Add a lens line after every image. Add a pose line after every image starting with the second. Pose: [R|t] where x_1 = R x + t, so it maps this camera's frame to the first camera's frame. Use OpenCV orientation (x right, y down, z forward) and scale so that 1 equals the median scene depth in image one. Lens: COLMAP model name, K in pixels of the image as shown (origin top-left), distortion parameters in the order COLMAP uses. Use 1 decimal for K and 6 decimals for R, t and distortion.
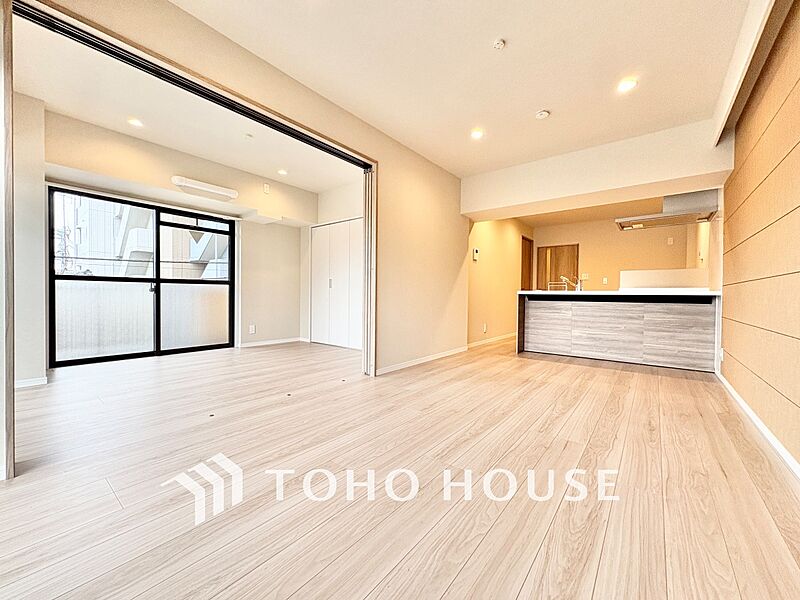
lens RADIAL K [[319.1, 0, 400.0], [0, 319.1, 300.0], [0, 0, 1]] dist [0.001214, -0.000069]
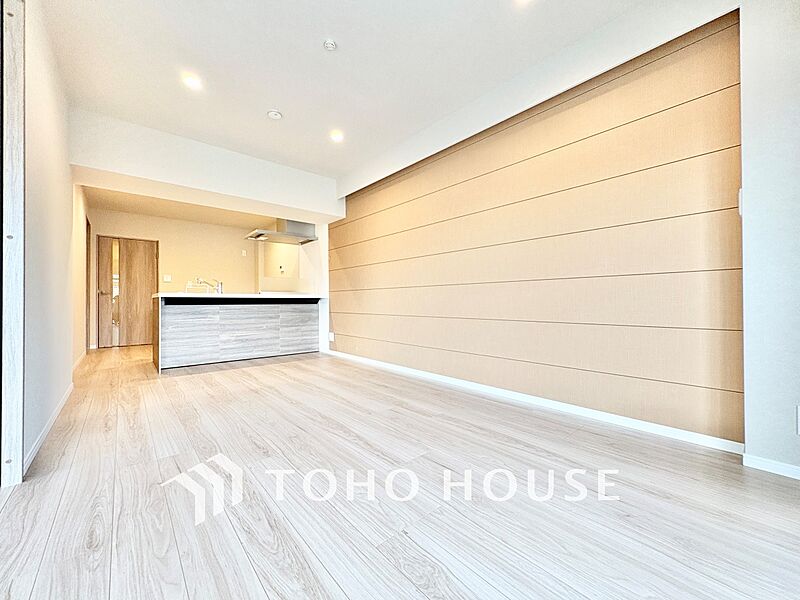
lens RADIAL K [[322.9, 0, 400.6], [0, 322.9, 297.5], [0, 0, 1]] dist [0.000324, -0.000103]
pose [[0.181718, 0.001622, 0.983349, -0.338548], [0.022182, 0.999737, -0.005748, 0.000666], [-0.983100, 0.022857, 0.181634, 0.325650]]
